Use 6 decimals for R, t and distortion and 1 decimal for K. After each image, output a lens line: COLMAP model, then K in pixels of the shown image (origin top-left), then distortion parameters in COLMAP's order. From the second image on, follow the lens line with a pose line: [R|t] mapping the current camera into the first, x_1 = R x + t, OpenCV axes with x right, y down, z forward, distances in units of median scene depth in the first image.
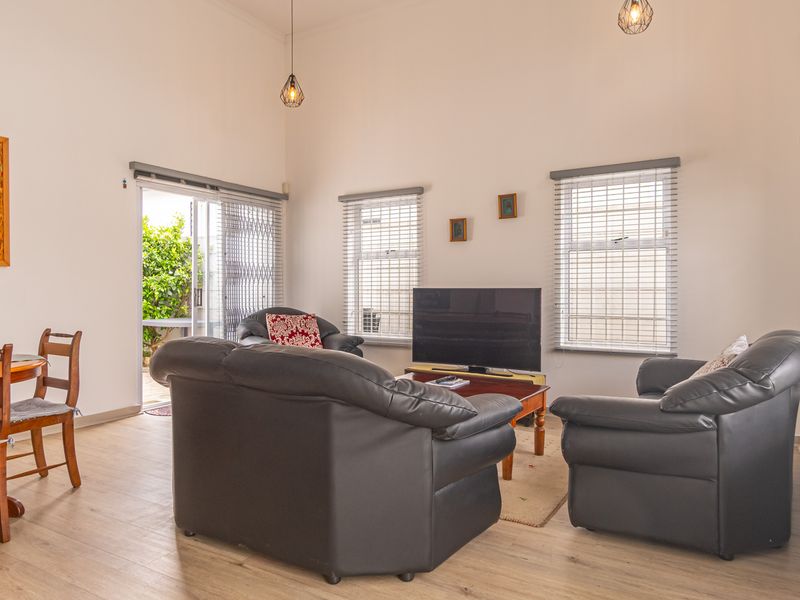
lens RADIAL K [[564.7, 0, 400.0], [0, 564.7, 300.0], [0, 0, 1]] dist [-0.000238, 0.004594]
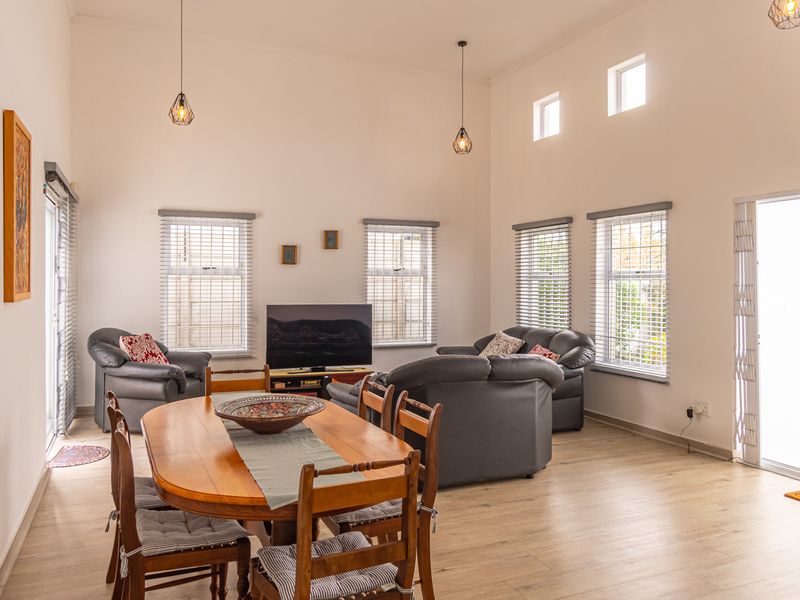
lens RADIAL K [[599.4, 0, 398.2], [0, 599.4, 292.6], [0, 0, 1]] dist [0.007276, 0.001369]
pose [[0.582179, -0.010635, 0.812991, -0.870943], [0.006442, 0.999943, 0.008468, -0.059190], [-0.813035, 0.000307, 0.582215, 0.085622]]
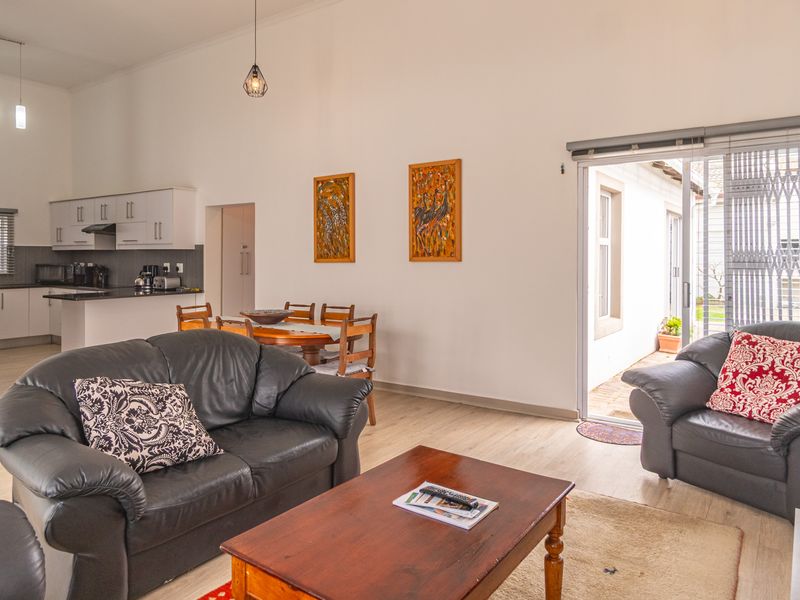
lens RADIAL K [[567.4, 0, 399.8], [0, 567.4, 263.7], [0, 0, 1]] dist [0.003064, 0.002408]
pose [[-0.082622, 0.005586, -0.996565, 0.454232], [-0.018745, 0.999799, 0.007158, -0.050480], [0.996405, 0.019272, -0.082501, 0.792665]]
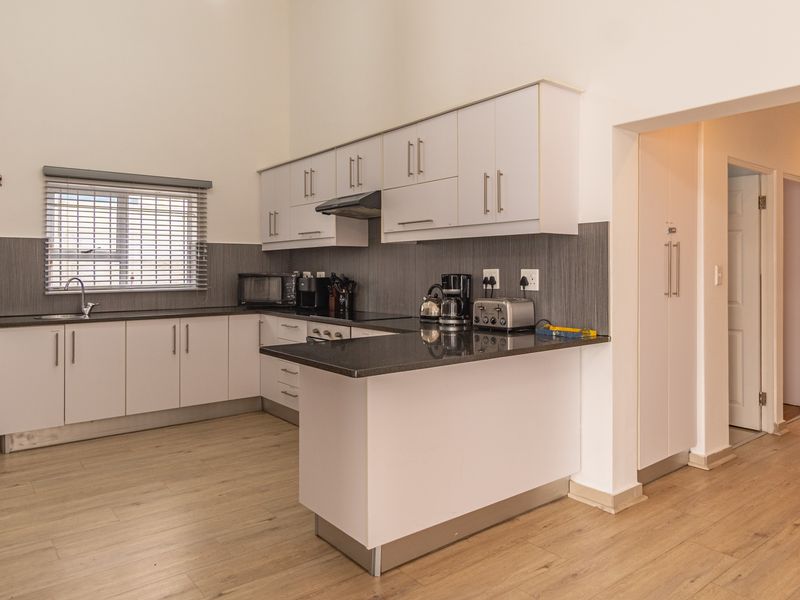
lens RADIAL K [[567.4, 0, 399.8], [0, 567.4, 263.7], [0, 0, 1]] dist [0.003064, 0.002408]
pose [[-0.356407, -0.012256, -0.934250, -0.325771], [-0.011928, 0.999892, -0.008567, -0.028543], [0.934255, 0.008091, -0.356515, 0.182746]]
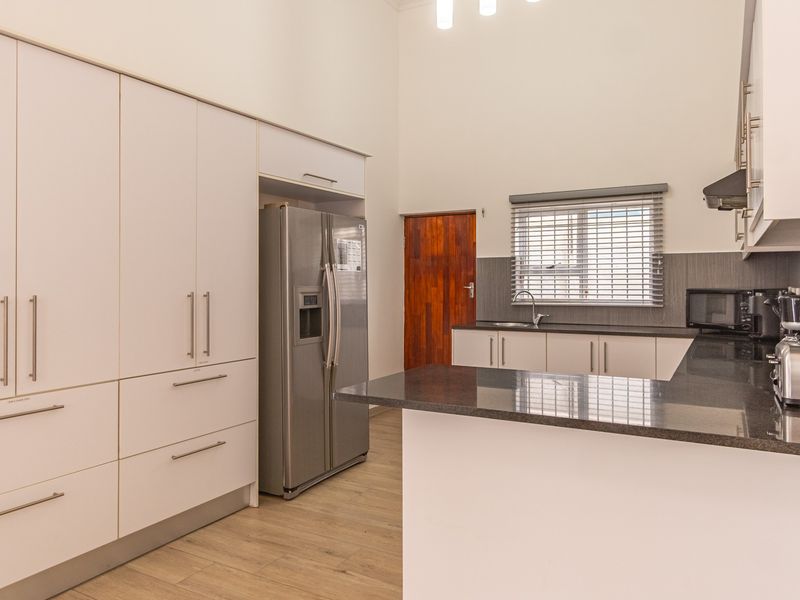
lens RADIAL K [[582.6, 0, 401.7], [0, 582.6, 277.7], [0, 0, 1]] dist [-0.005471, -0.002768]
pose [[-0.999608, -0.002756, -0.027861, -0.715286], [-0.002913, 0.999980, 0.005596, -0.036412], [0.027845, 0.005675, -0.999596, 0.404451]]
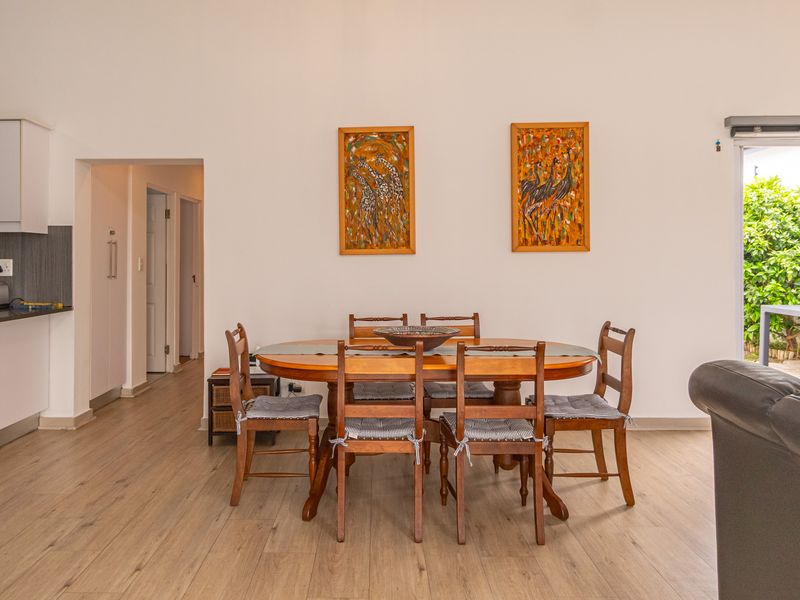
lens RADIAL K [[608.0, 0, 359.7], [0, 608.0, 263.8], [0, 0, 1]] dist [0.003159, 0.003849]
pose [[0.488255, 0.000096, -0.872701, 0.032203], [-0.009725, 0.999938, -0.005331, -0.023355], [0.872647, 0.011090, 0.488226, 0.108430]]
